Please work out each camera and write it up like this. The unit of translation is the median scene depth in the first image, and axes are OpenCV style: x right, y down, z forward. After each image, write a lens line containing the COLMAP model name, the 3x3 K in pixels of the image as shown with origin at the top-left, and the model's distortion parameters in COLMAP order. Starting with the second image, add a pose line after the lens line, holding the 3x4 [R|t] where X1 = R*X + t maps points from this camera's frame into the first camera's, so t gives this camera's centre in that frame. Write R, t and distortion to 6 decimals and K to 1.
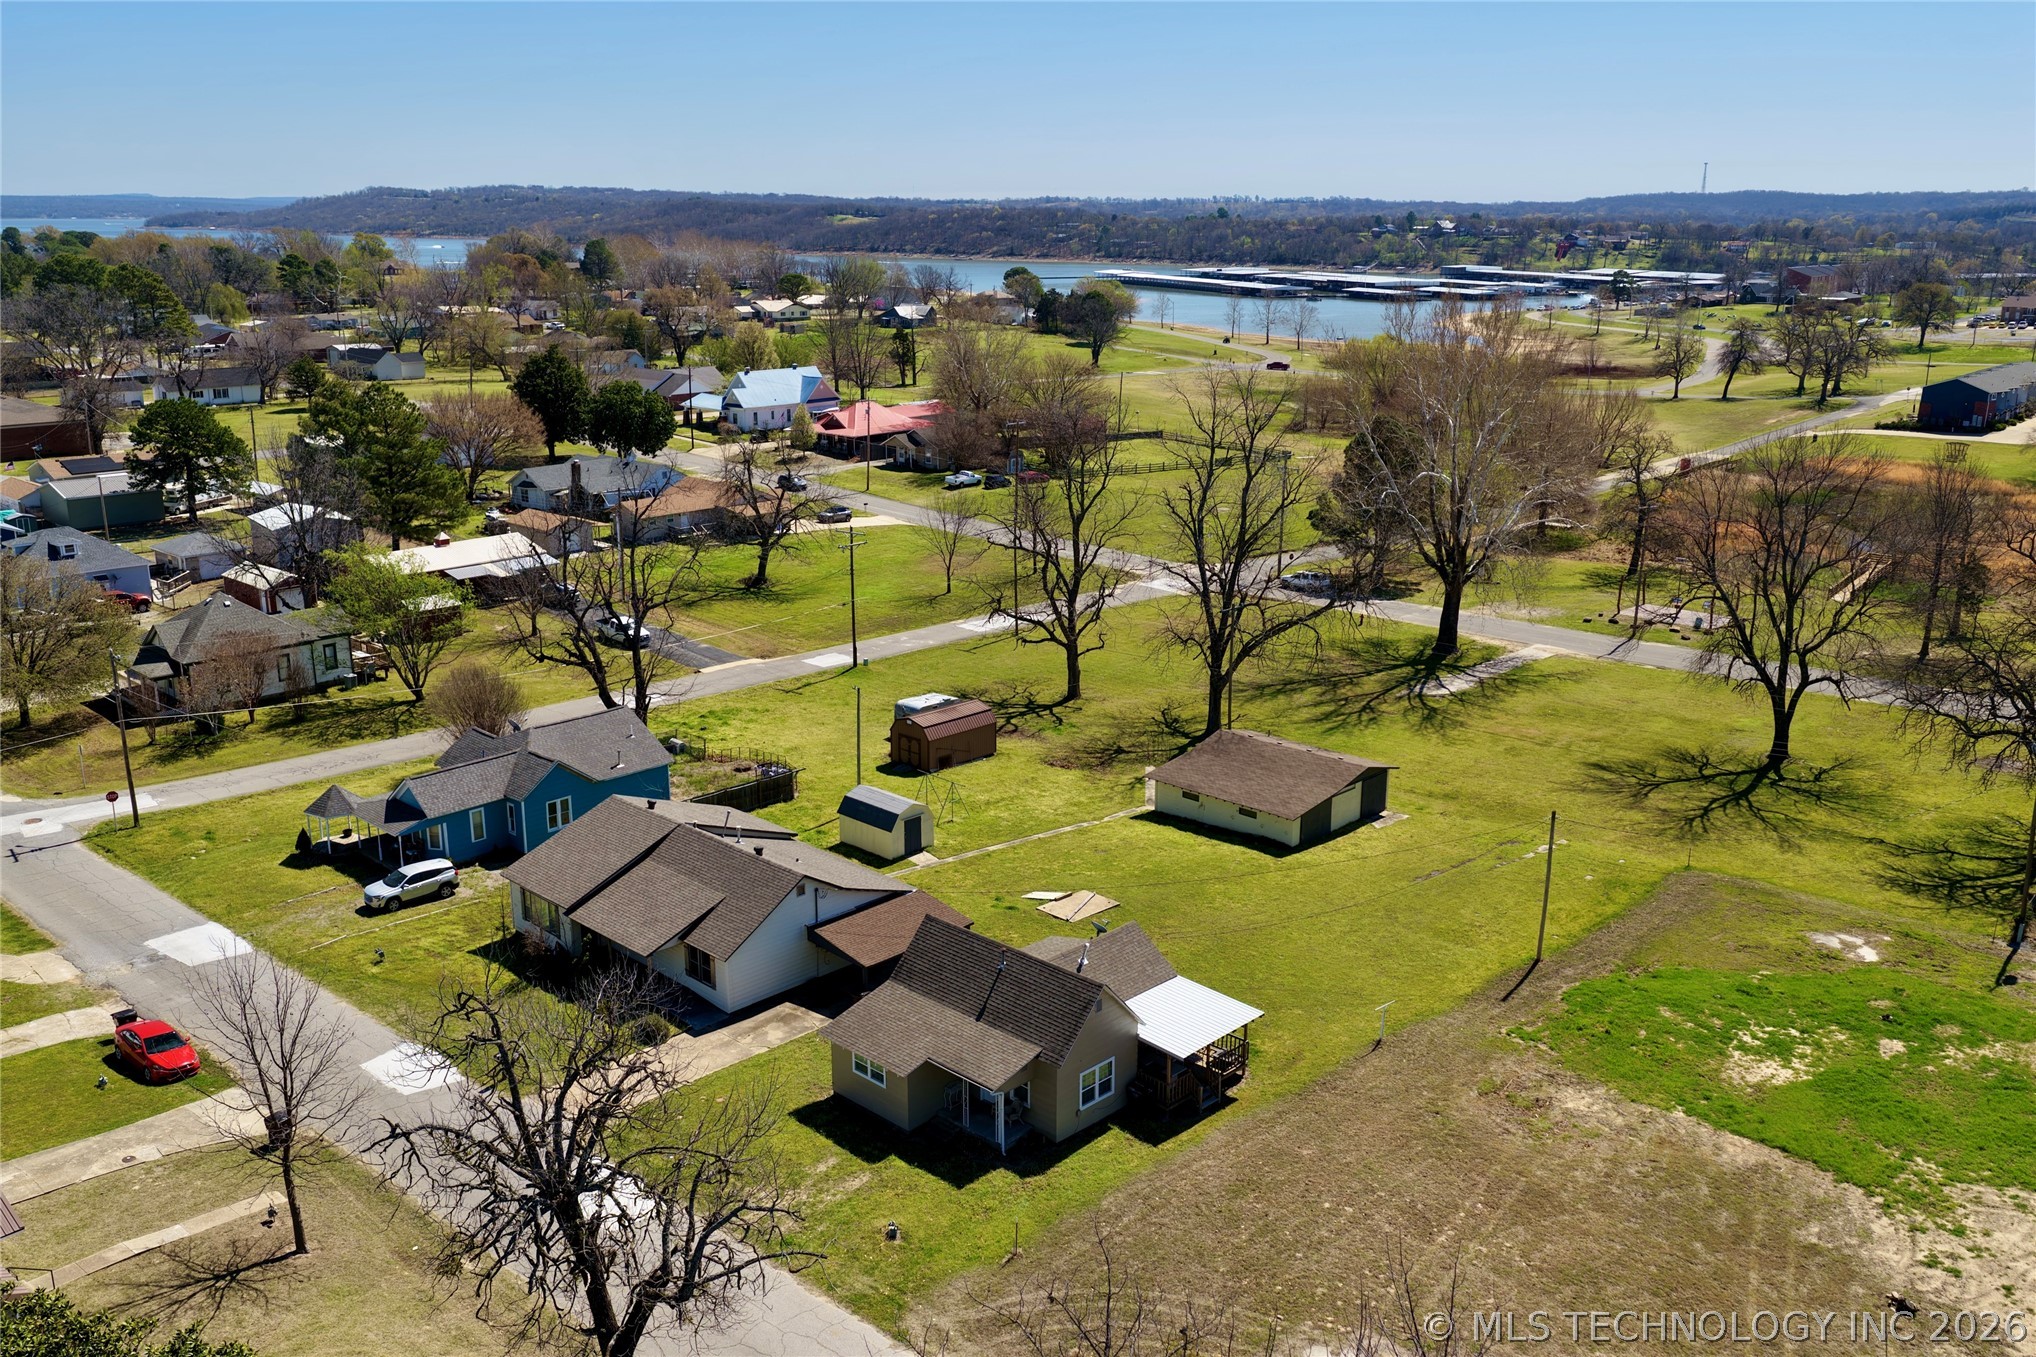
lens RADIAL K [[1689.1, 0, 1022.2], [0, 1689.1, 673.5], [0, 0, 1]] dist [-0.011668, 0.036513]
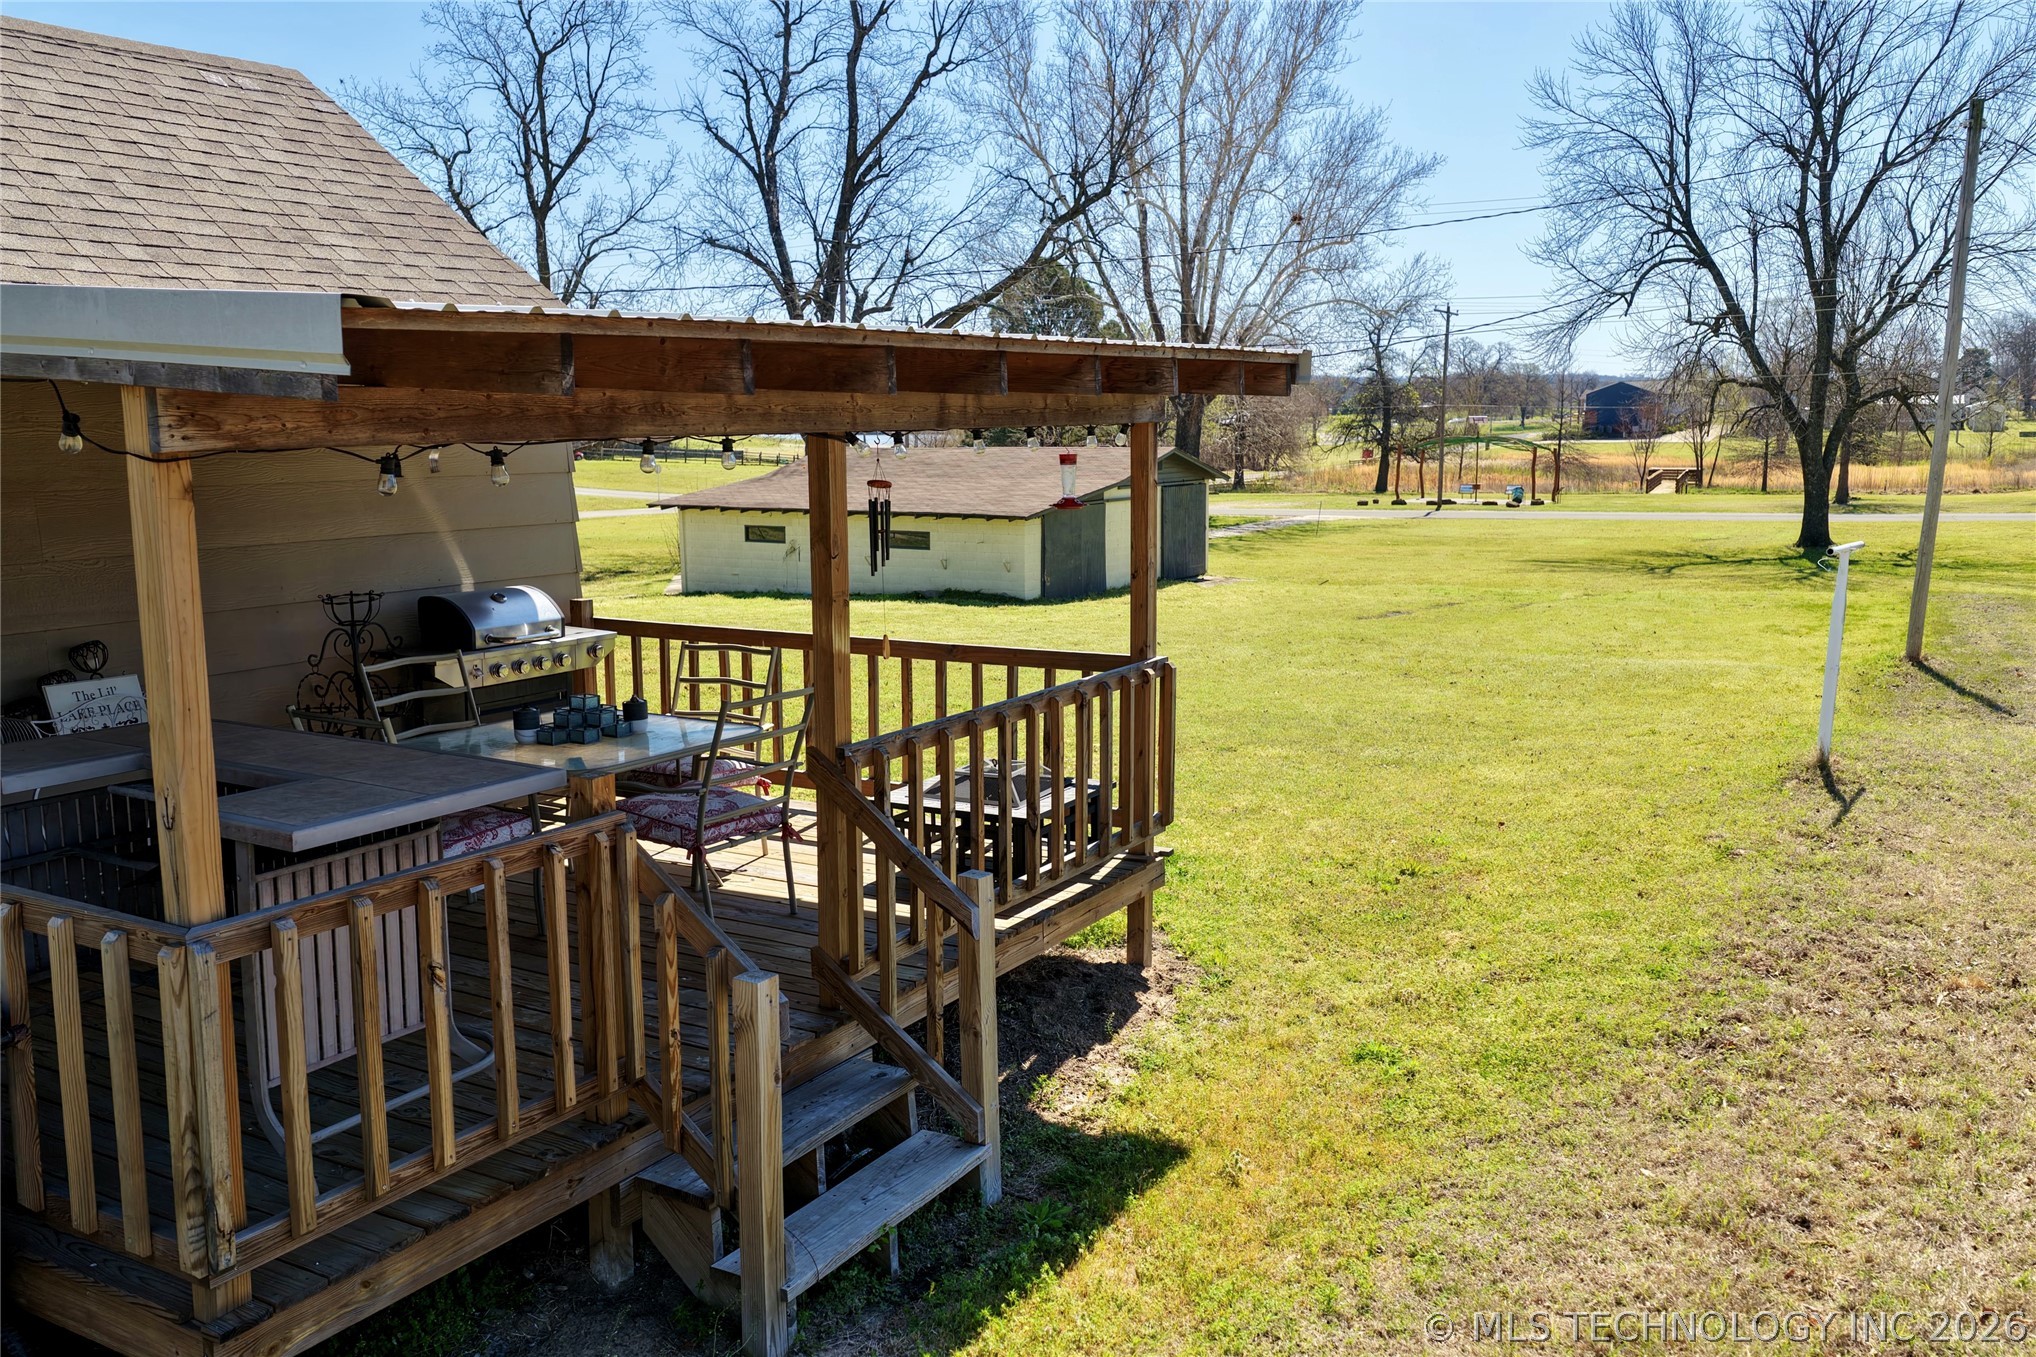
lens RADIAL K [[1689.1, 0, 1022.2], [0, 1689.1, 673.5], [0, 0, 1]] dist [-0.011668, 0.036513]
pose [[0.972367, -0.044214, 0.229232, 0.060835], [0.069630, 0.992138, -0.103995, 0.143442], [-0.222832, 0.117082, 0.967801, 0.554320]]
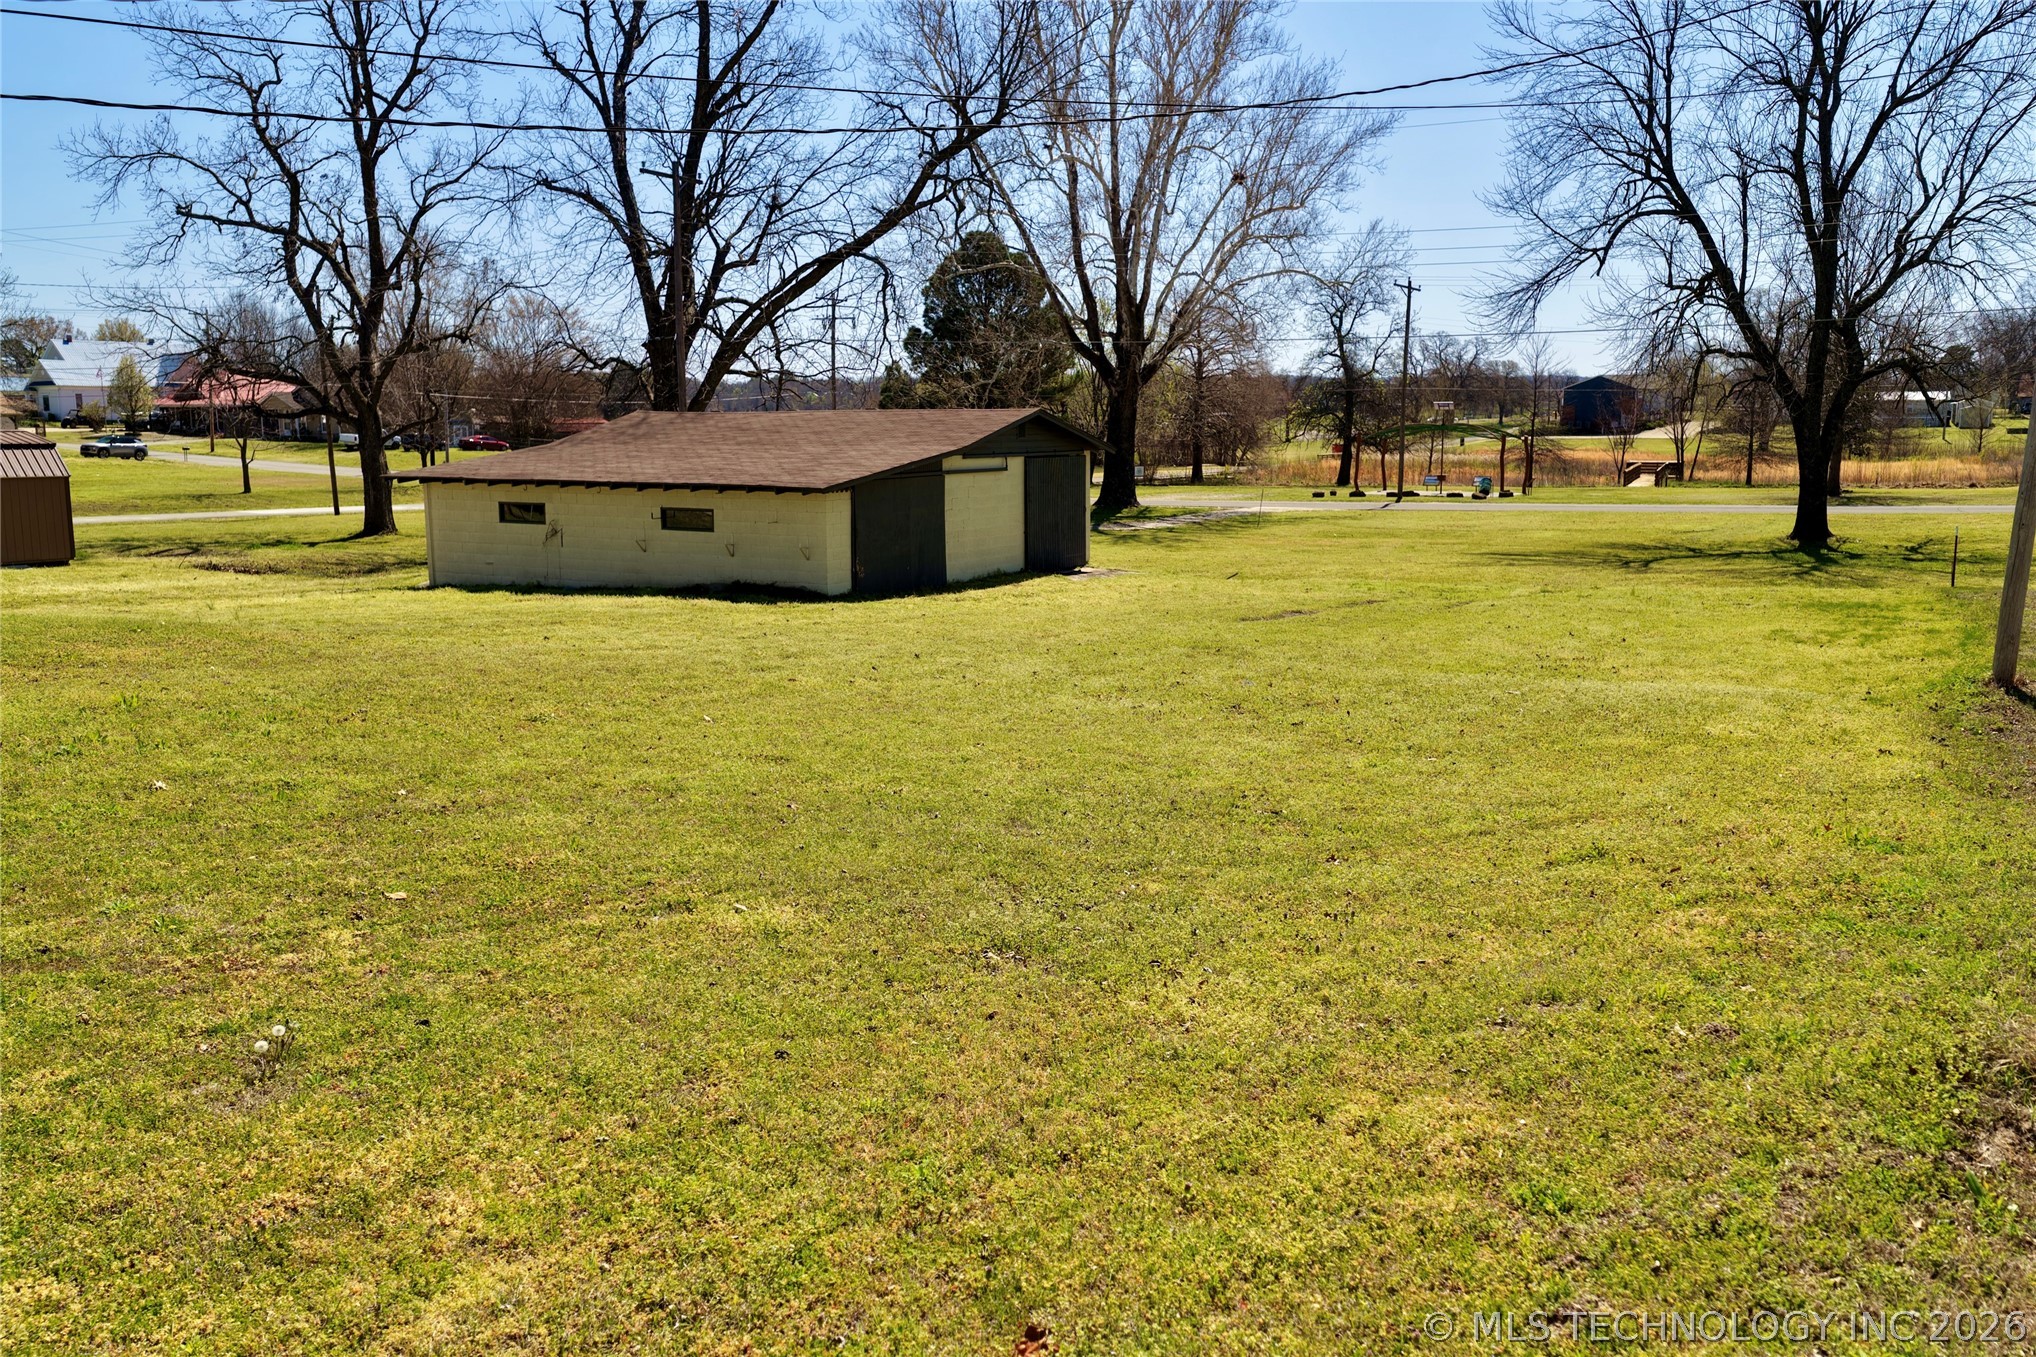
lens RADIAL K [[1689.1, 0, 1022.2], [0, 1689.1, 673.5], [0, 0, 1]] dist [-0.011668, 0.036513]
pose [[0.969971, -0.042504, 0.239478, 0.106868], [0.068955, 0.992270, -0.103177, 0.135086], [-0.233241, 0.116592, 0.965404, 0.620141]]
